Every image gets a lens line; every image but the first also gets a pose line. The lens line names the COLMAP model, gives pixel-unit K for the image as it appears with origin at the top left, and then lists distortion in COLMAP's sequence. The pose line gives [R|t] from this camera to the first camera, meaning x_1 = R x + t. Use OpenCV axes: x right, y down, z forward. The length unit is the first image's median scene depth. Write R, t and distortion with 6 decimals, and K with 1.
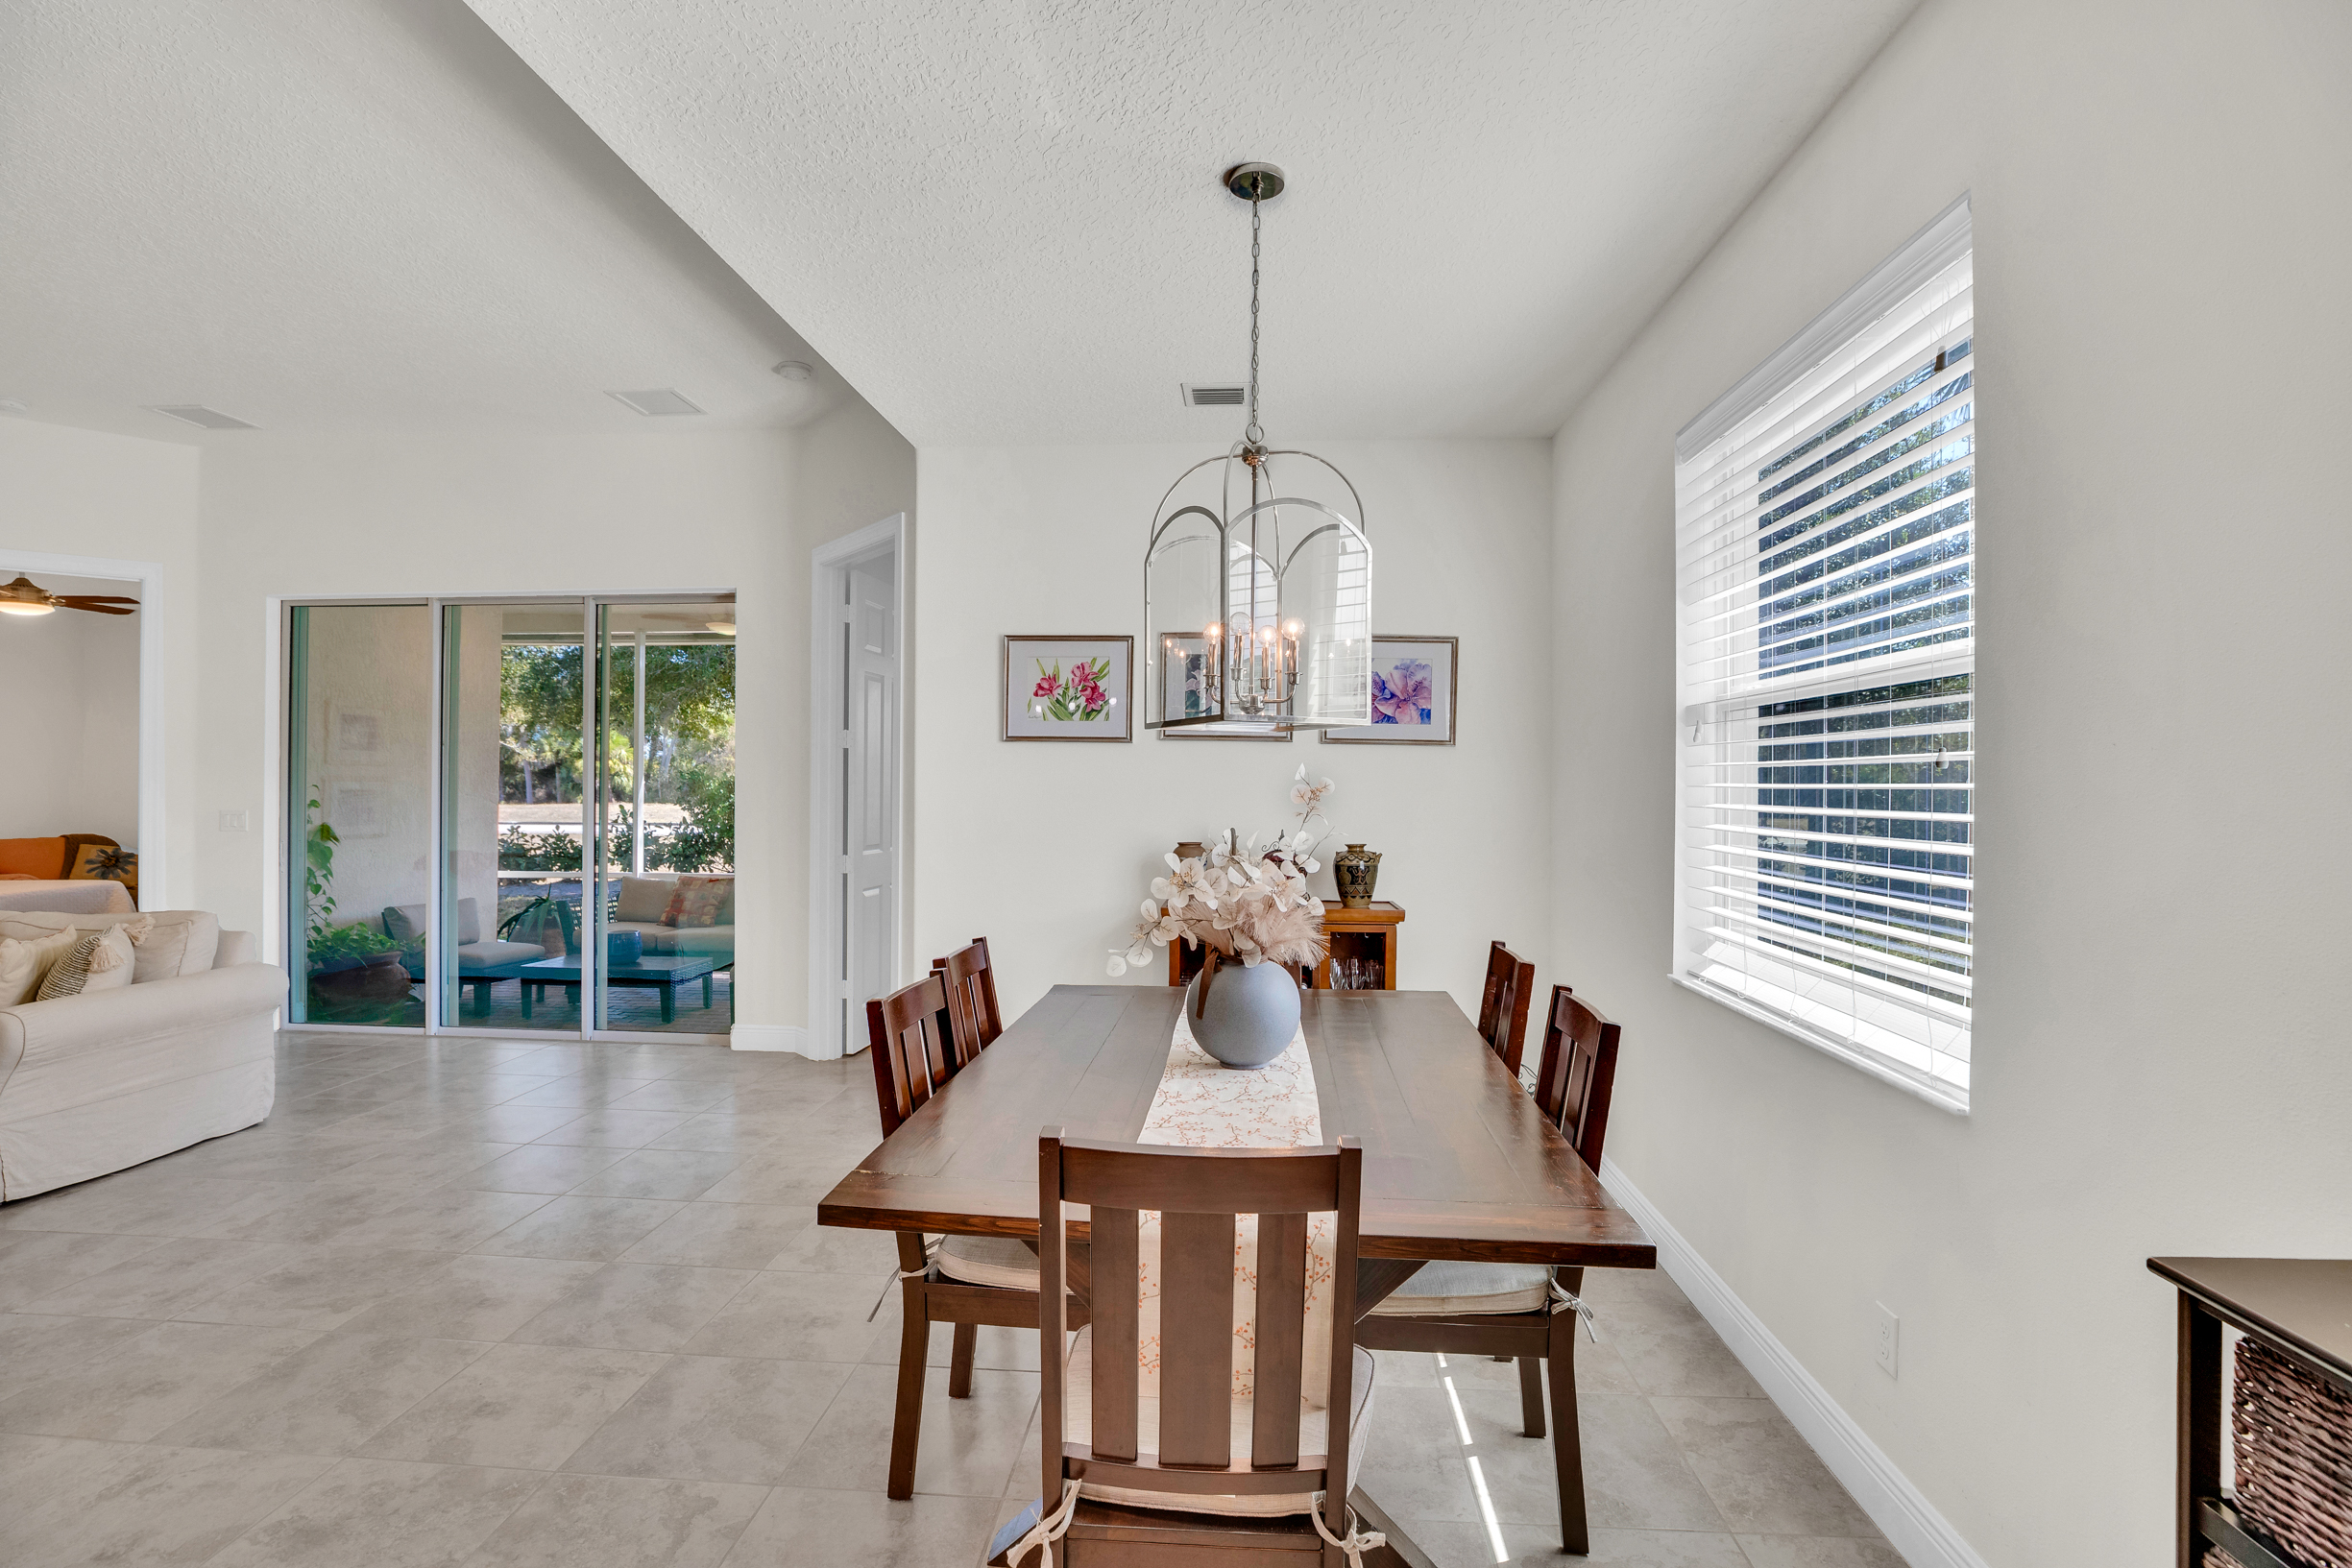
lens RADIAL K [[1082.0, 0, 1186.6], [0, 1082.0, 780.0], [0, 0, 1]] dist [-0.047050, 0.014979]
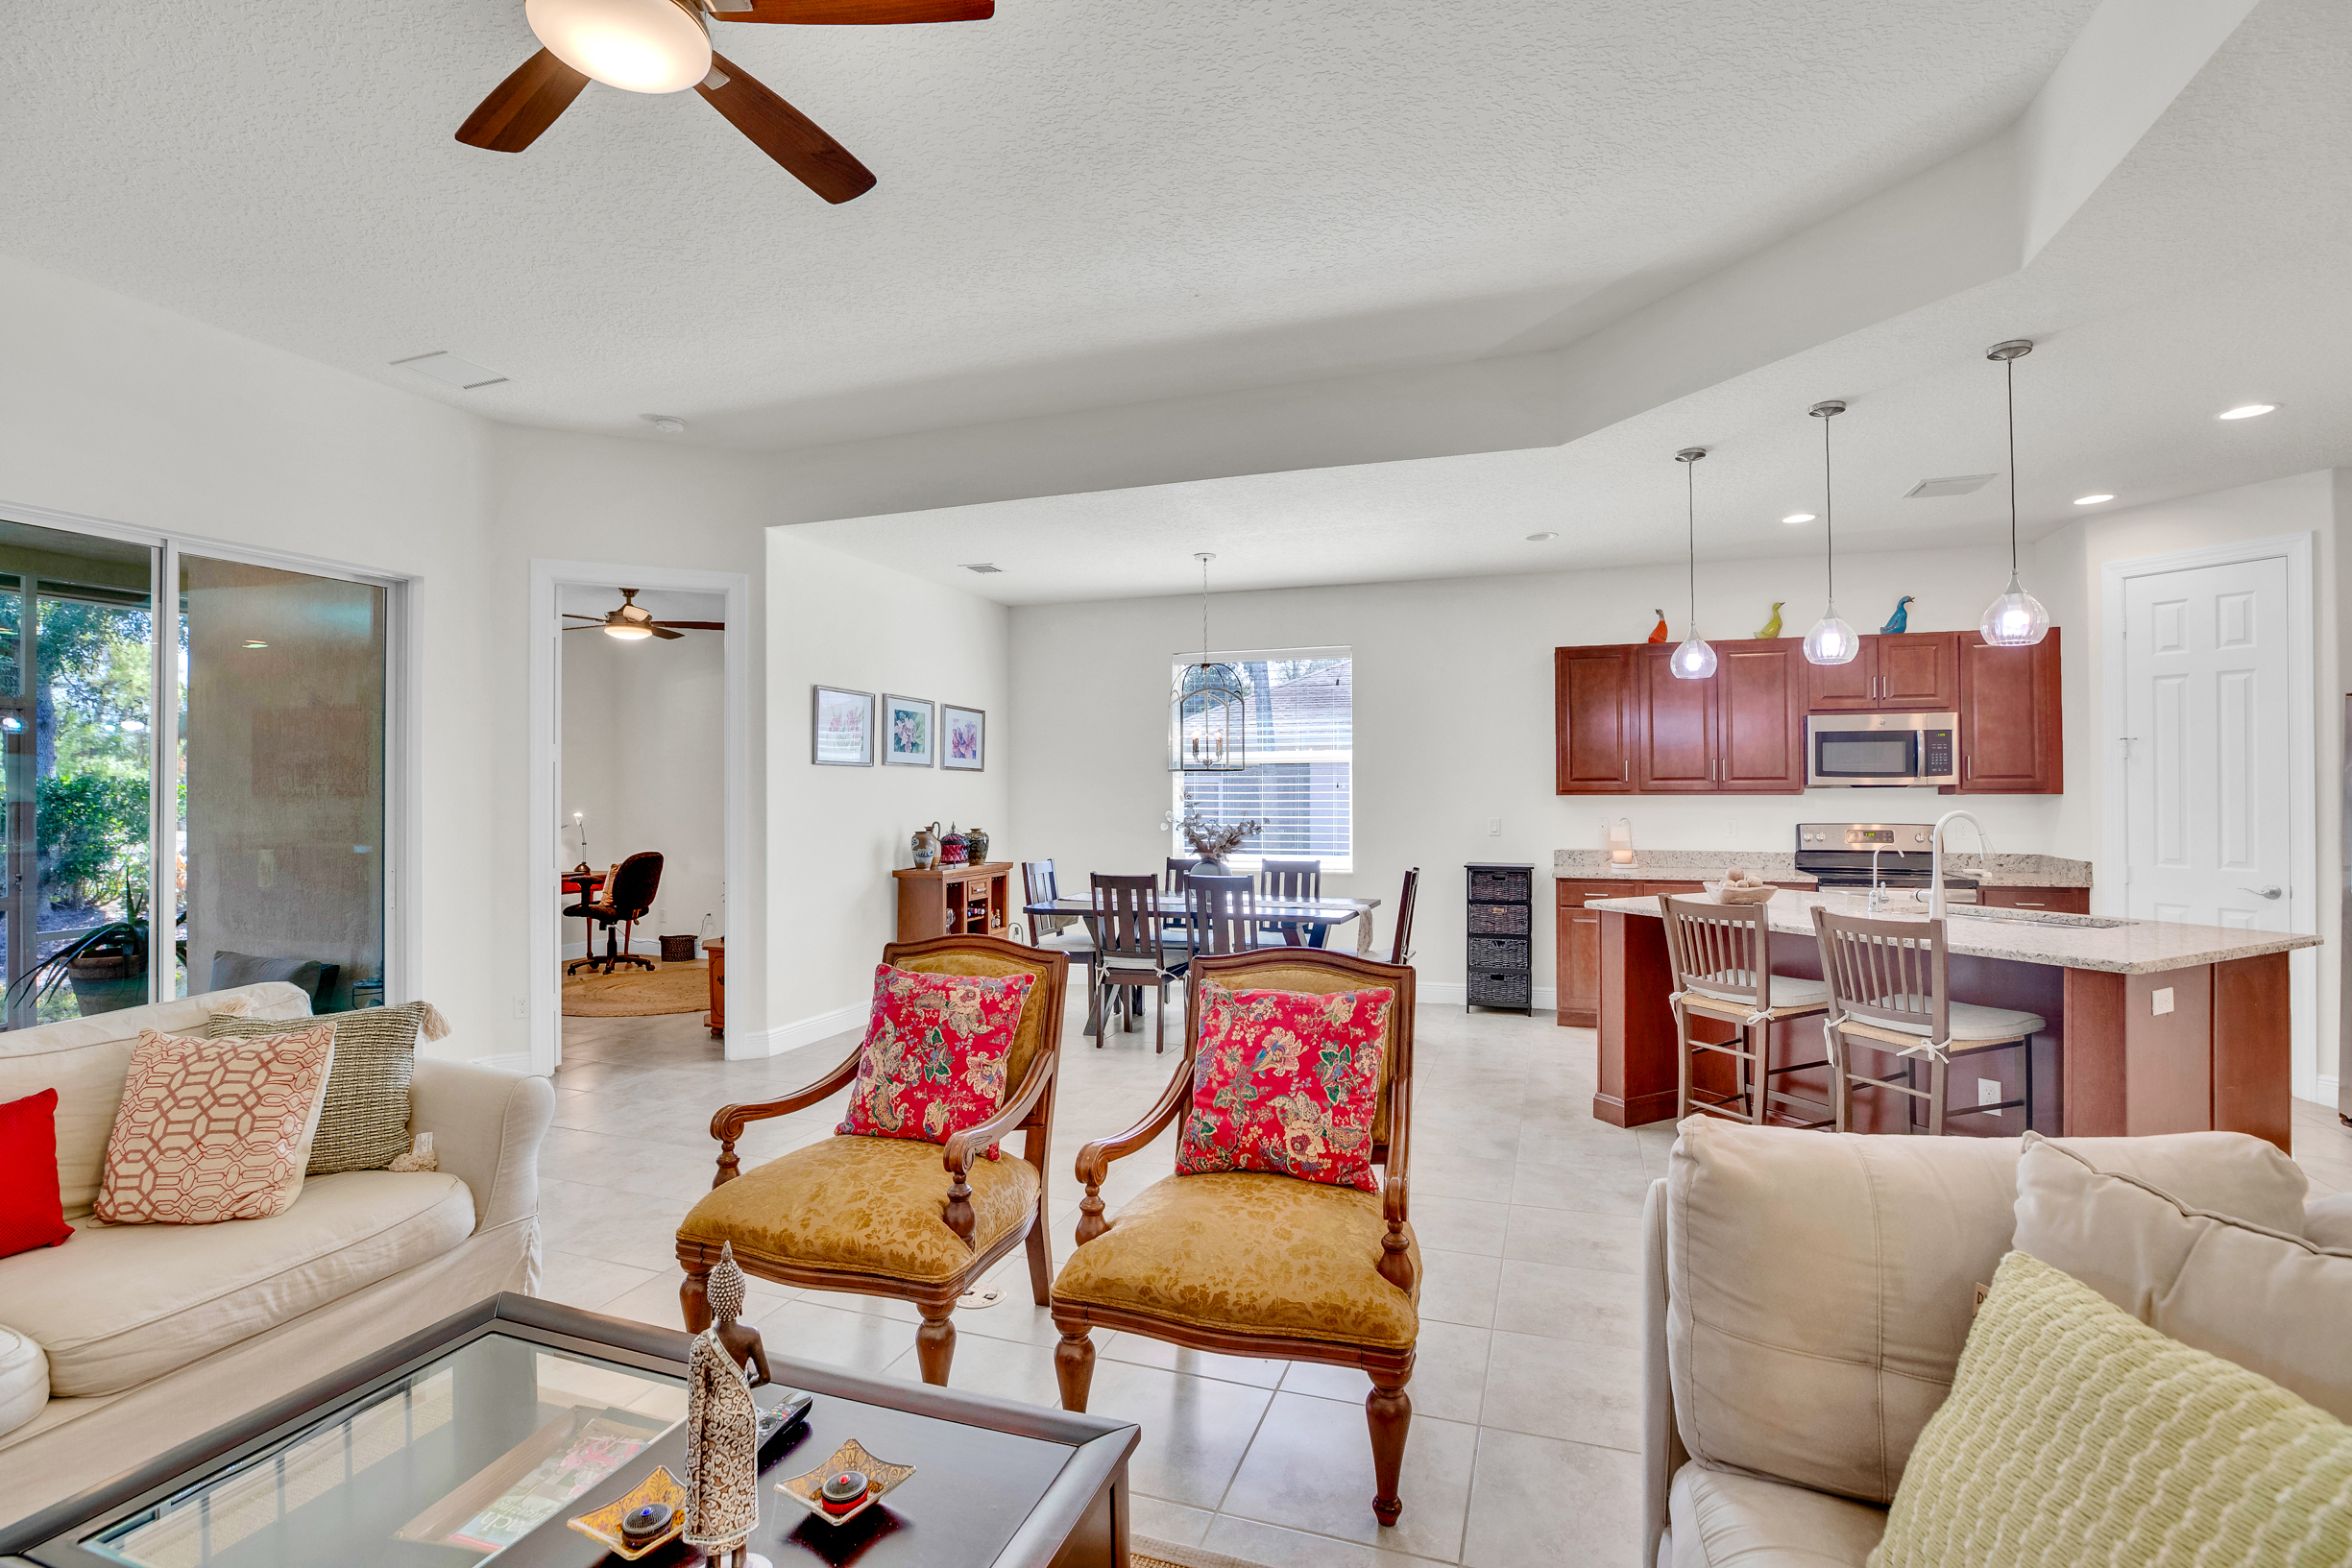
lens RADIAL K [[1082.0, 0, 1186.6], [0, 1082.0, 780.0], [0, 0, 1]] dist [-0.047050, 0.014979]
pose [[0.268003, 0.004754, 0.963406, -1.361914], [0.000341, 0.999987, -0.005030, -0.008845], [-0.963418, 0.001677, 0.267998, 0.197128]]
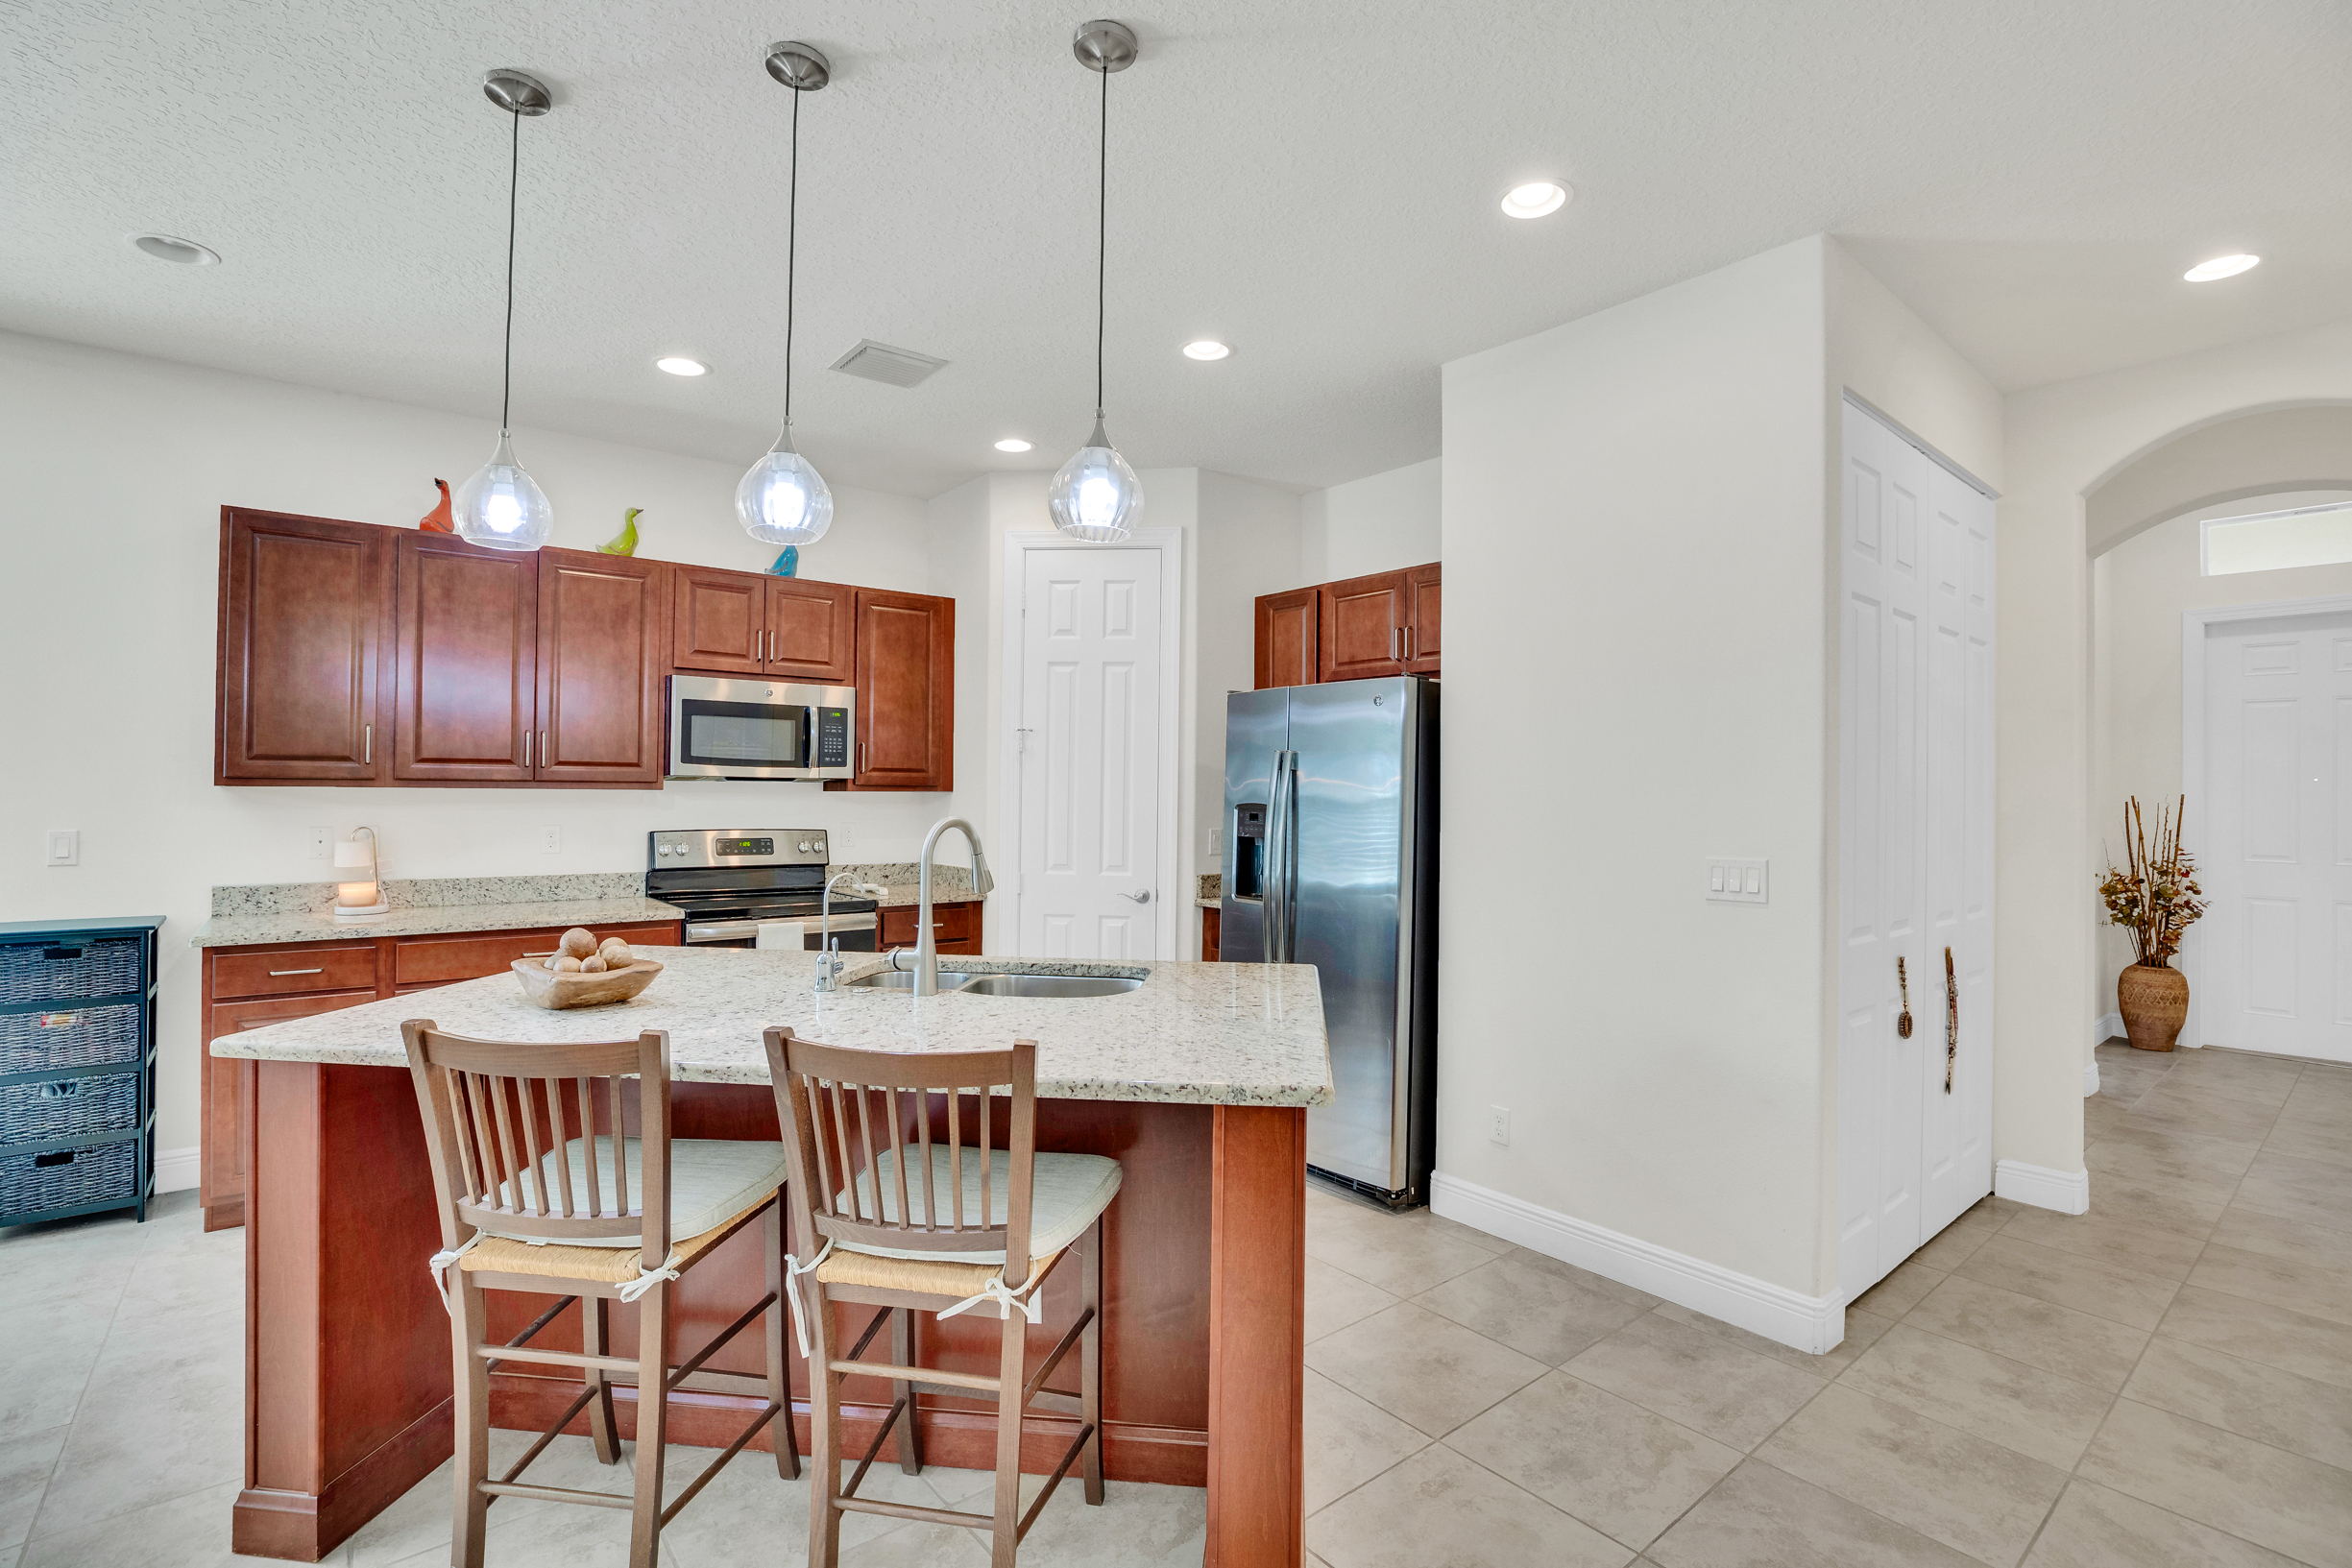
lens RADIAL K [[1082.0, 0, 1186.6], [0, 1082.0, 780.0], [0, 0, 1]] dist [-0.047050, 0.014979]
pose [[-0.682852, -0.004002, 0.730546, -0.833072], [-0.016057, 0.999826, -0.009532, -0.003464], [-0.730380, -0.018239, -0.682797, 0.108658]]
